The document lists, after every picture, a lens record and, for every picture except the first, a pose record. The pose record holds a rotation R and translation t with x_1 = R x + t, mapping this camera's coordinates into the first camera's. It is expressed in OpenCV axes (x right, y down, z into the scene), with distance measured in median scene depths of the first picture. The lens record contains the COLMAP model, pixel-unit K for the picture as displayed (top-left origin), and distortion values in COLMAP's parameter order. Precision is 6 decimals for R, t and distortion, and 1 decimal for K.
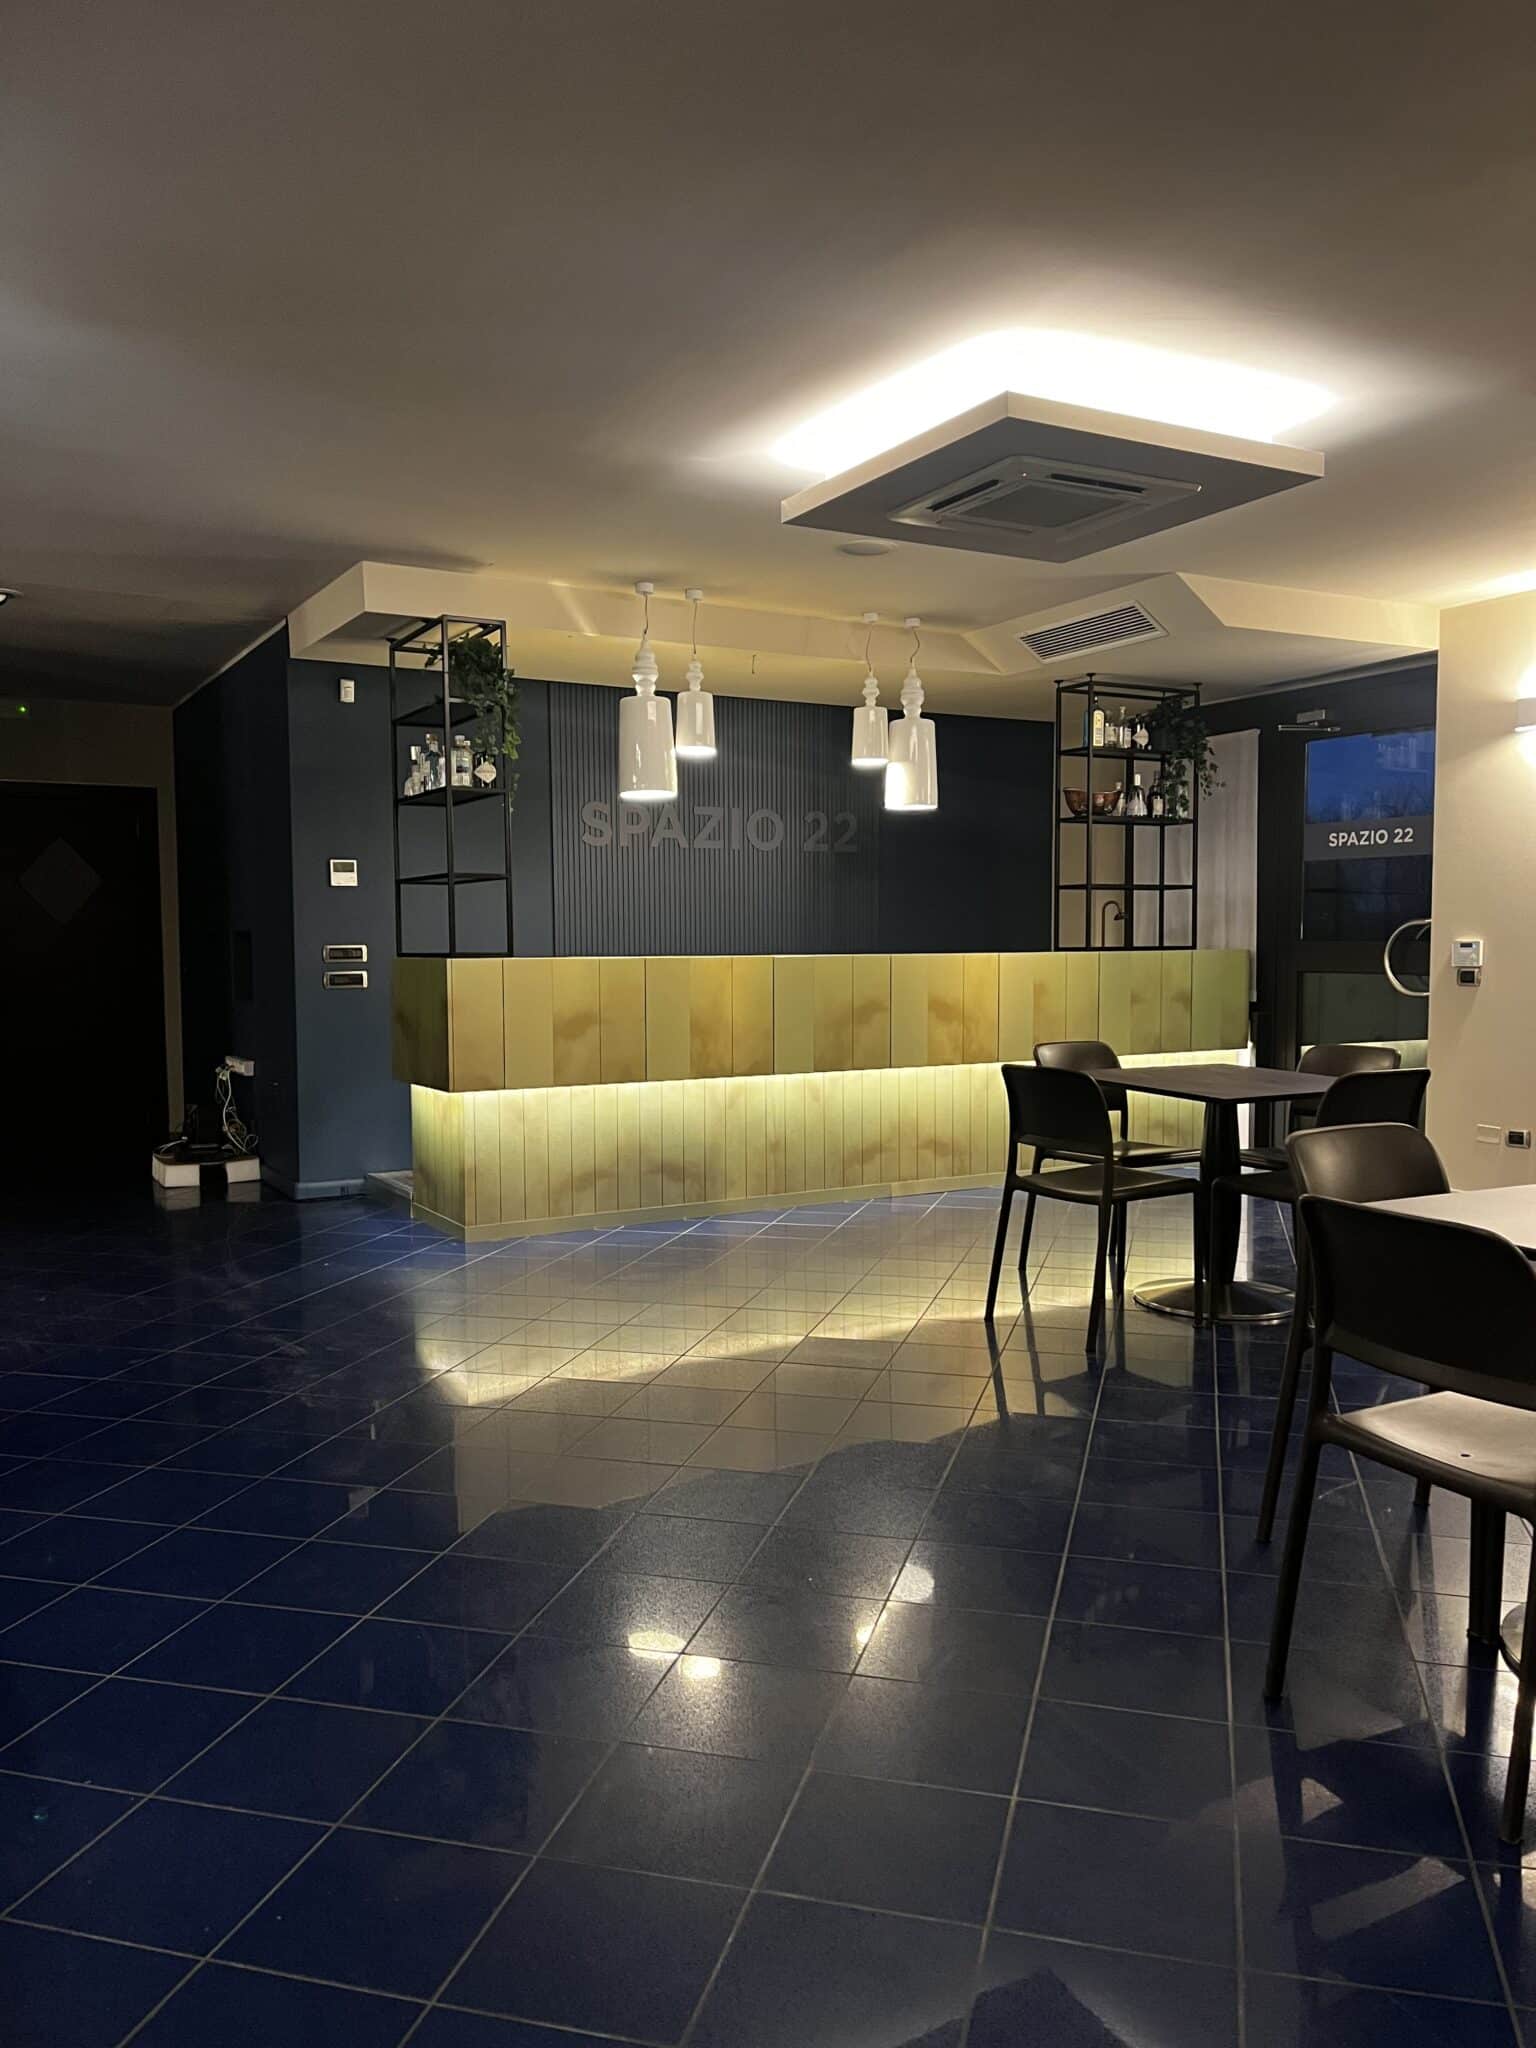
lens RADIAL K [[1526.4, 0, 772.6], [0, 1526.4, 1037.5], [0, 0, 1]] dist [0.098258, -0.138834]
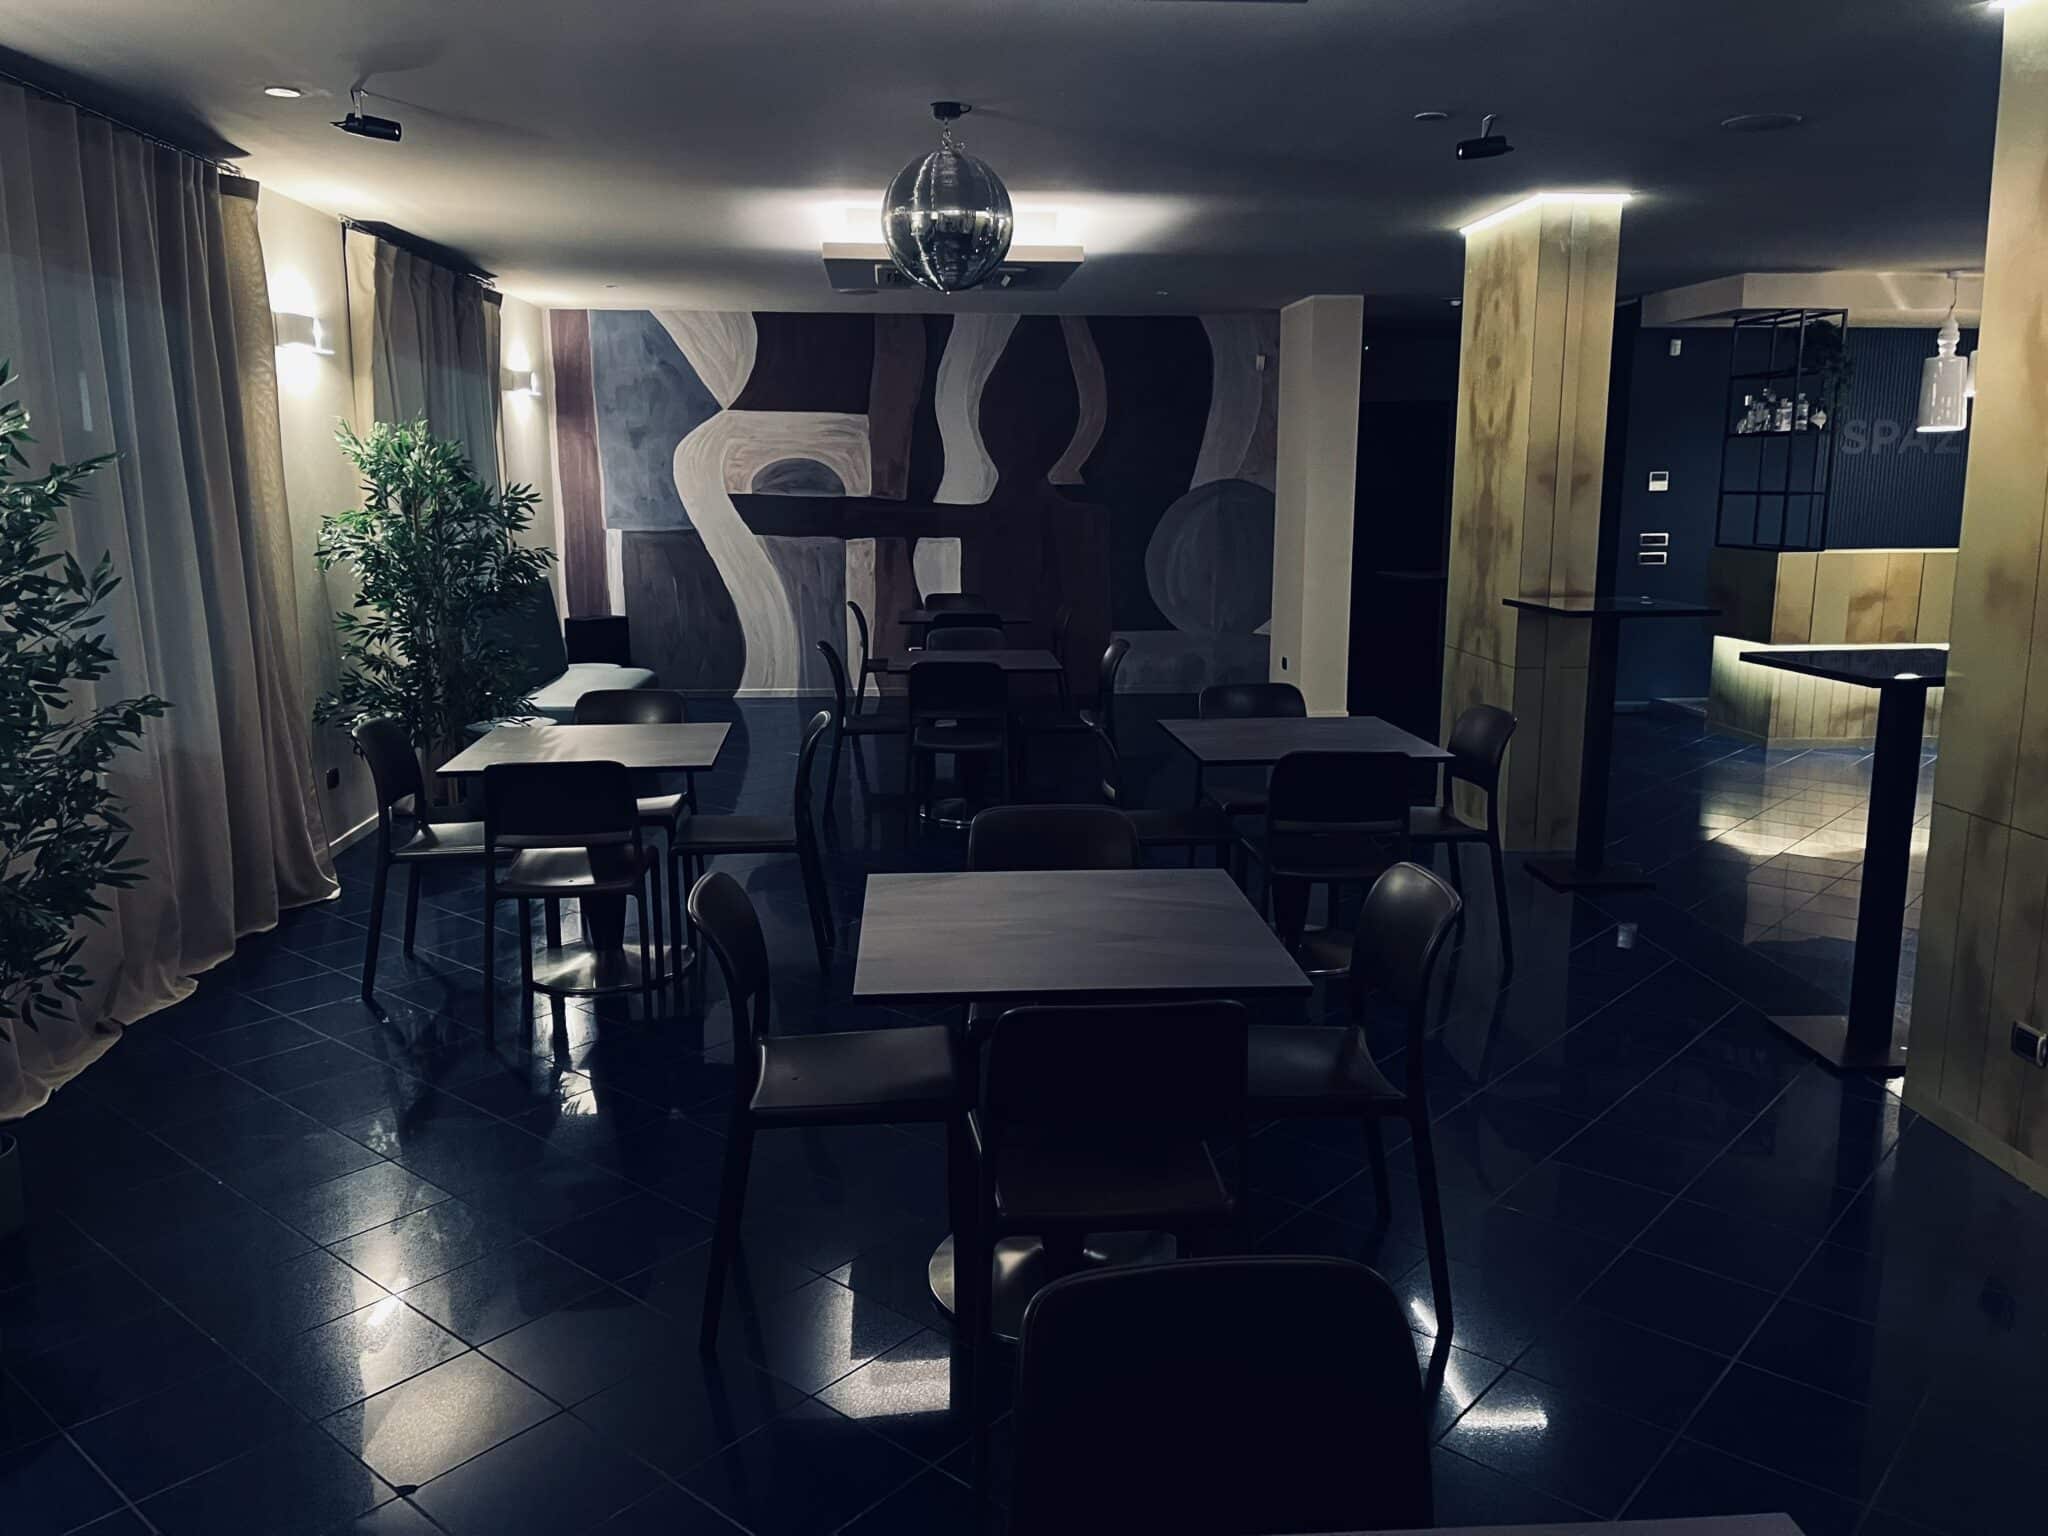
lens RADIAL K [[1526.4, 0, 1024.0], [0, 1526.4, 768.0], [0, 0, 1]] dist [0.098258, -0.138834]
pose [[0.898036, 0.085644, -0.431505, -0.182980], [-0.030771, 0.990693, 0.132591, -0.019647], [0.438845, -0.105794, 0.892313, -0.577297]]
